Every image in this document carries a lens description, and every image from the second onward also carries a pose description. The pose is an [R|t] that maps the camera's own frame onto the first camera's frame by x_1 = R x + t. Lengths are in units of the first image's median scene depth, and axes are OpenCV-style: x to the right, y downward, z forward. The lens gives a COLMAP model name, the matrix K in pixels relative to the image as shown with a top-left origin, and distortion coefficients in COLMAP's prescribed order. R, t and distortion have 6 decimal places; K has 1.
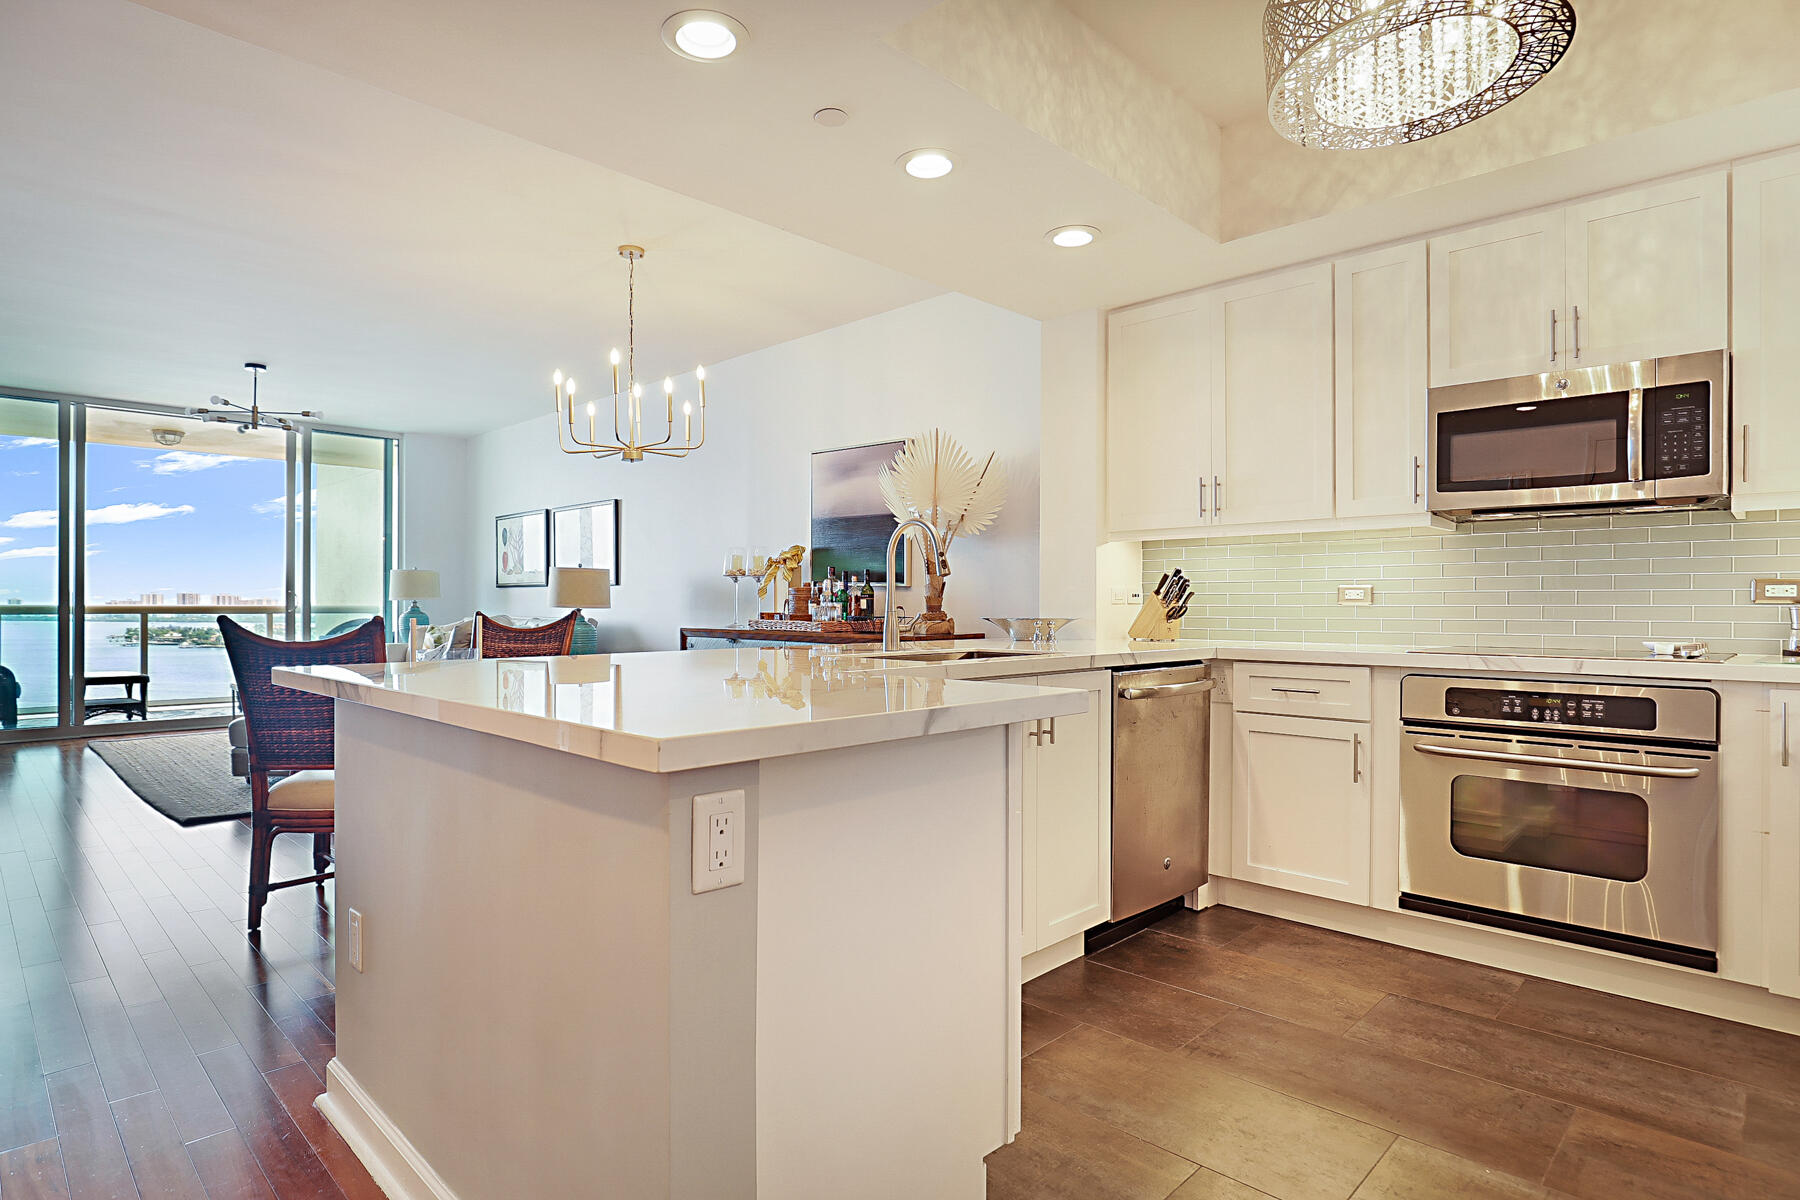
lens RADIAL K [[953.5, 0, 888.1], [0, 953.5, 600.8], [0, 0, 1]] dist [-0.023167, 0.007076]
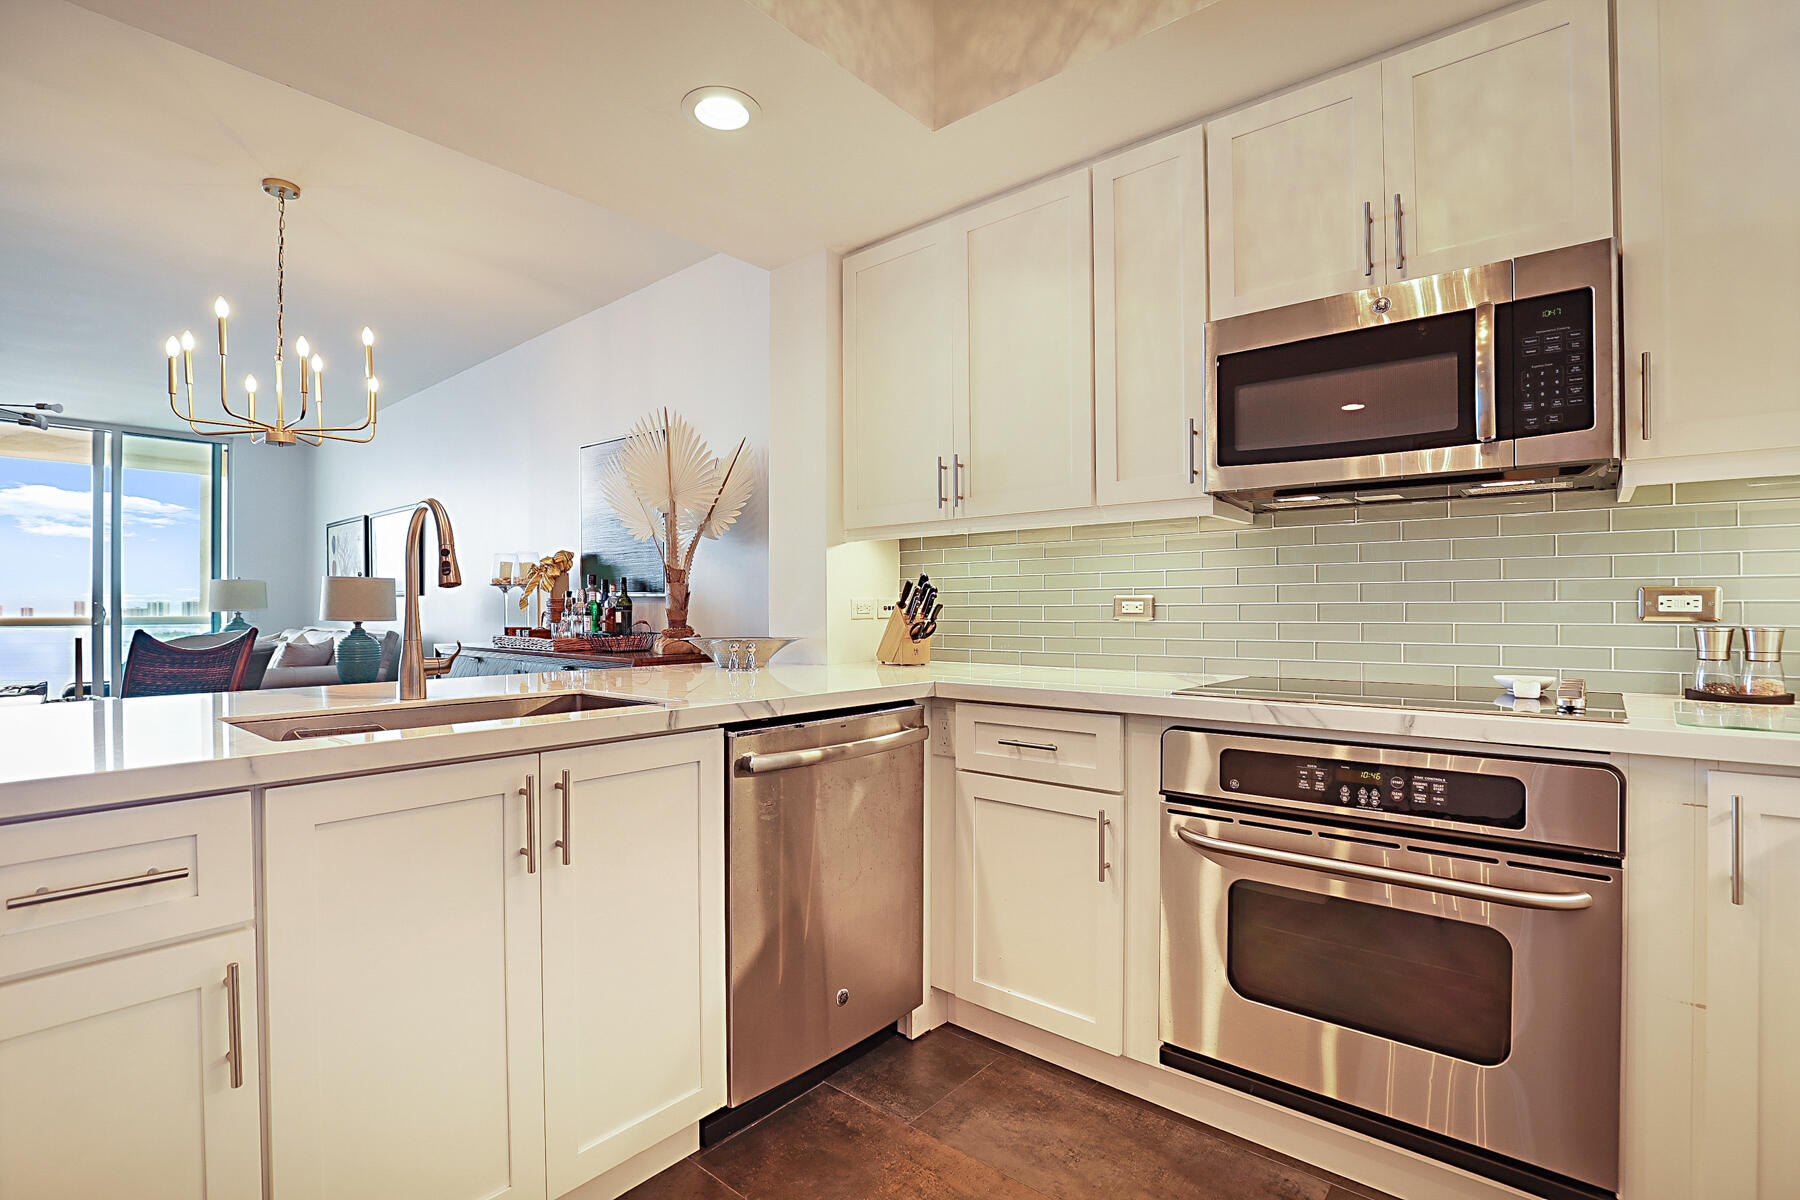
lens RADIAL K [[834.5, 0, 885.9], [0, 834.5, 601.8], [0, 0, 1]] dist [-0.030140, 0.002988]
pose [[0.997841, -0.004804, 0.065498, 0.270701], [0.005078, 0.999979, -0.004027, -0.010469], [-0.065477, 0.004351, 0.997845, 0.367337]]
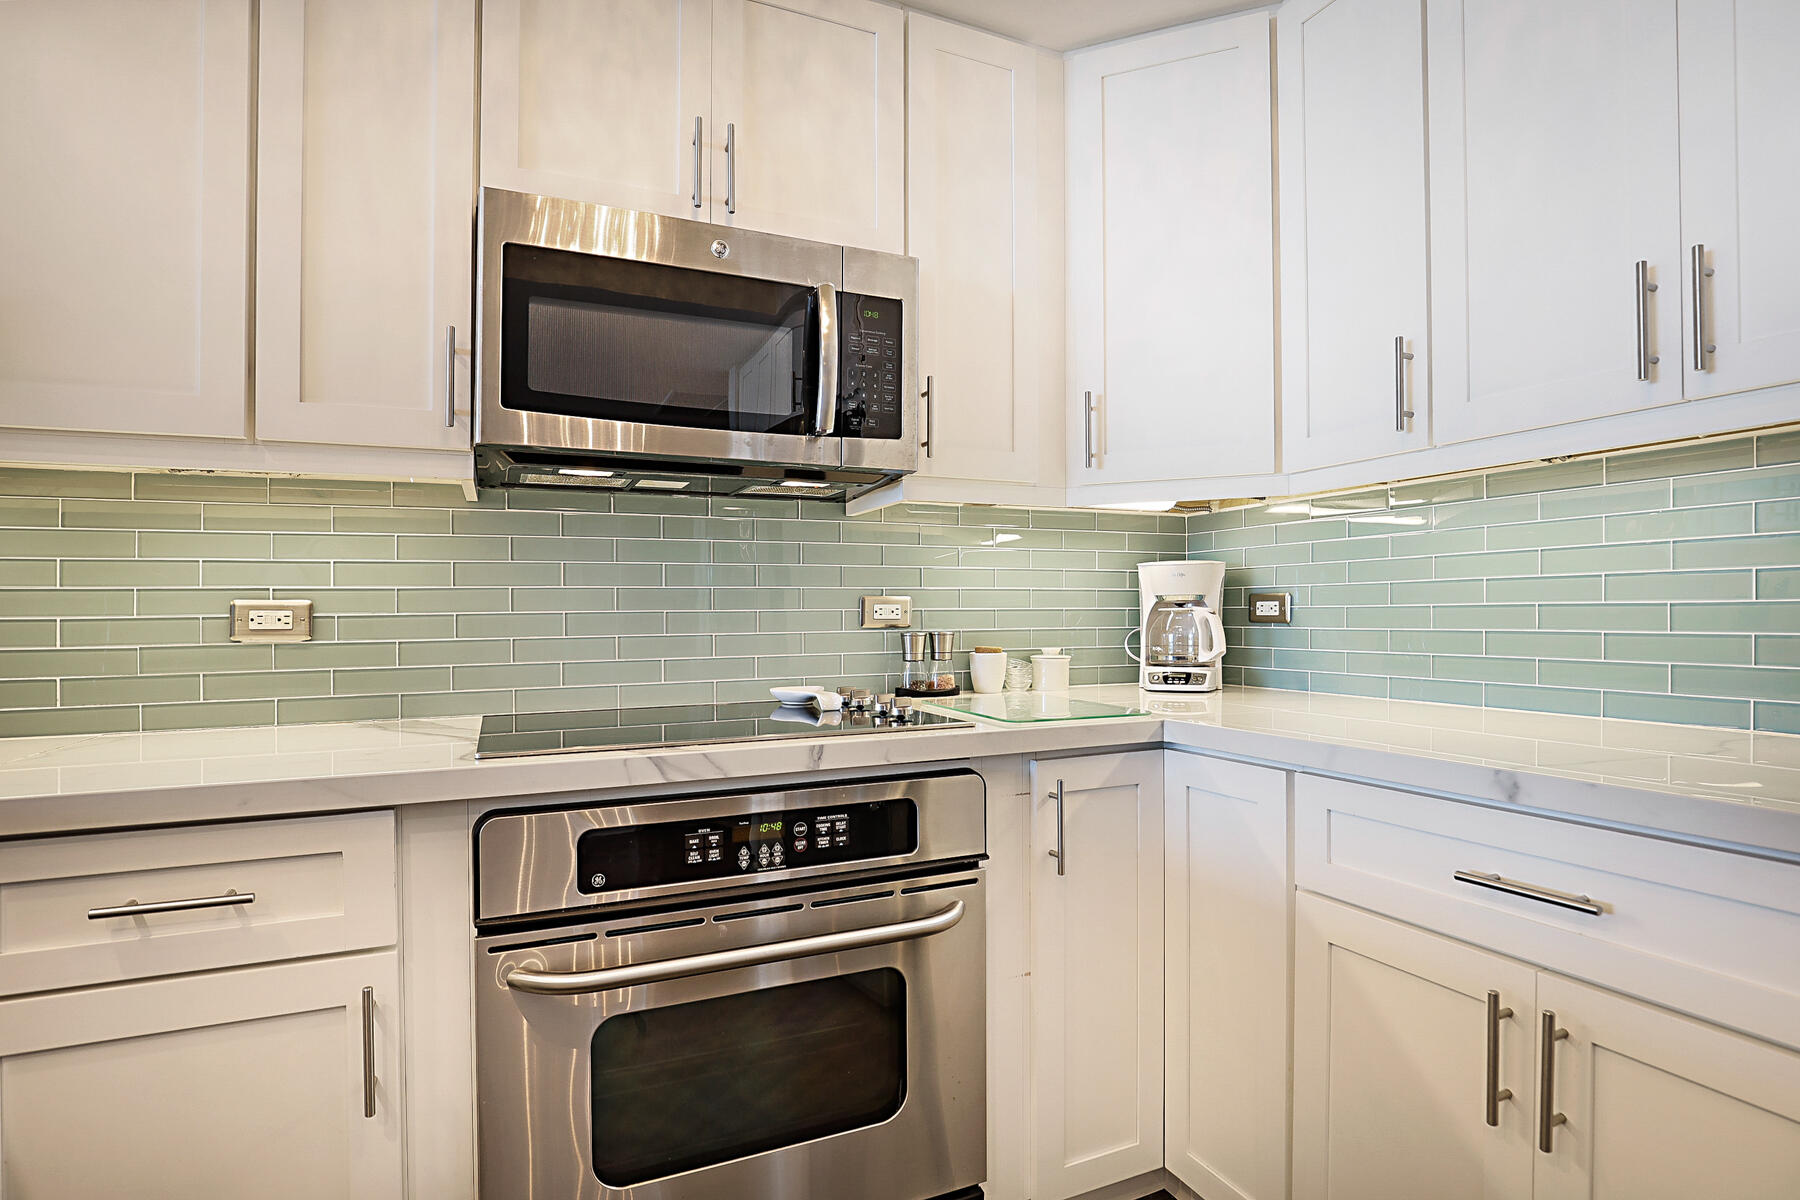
lens RADIAL K [[890.7, 0, 885.9], [0, 890.7, 608.2], [0, 0, 1]] dist [-0.027993, 0.002995]
pose [[0.373078, -0.001861, 0.927798, 0.222667], [0.008032, 0.999967, -0.001224, -0.010494], [-0.927765, 0.007909, 0.373080, 0.613730]]
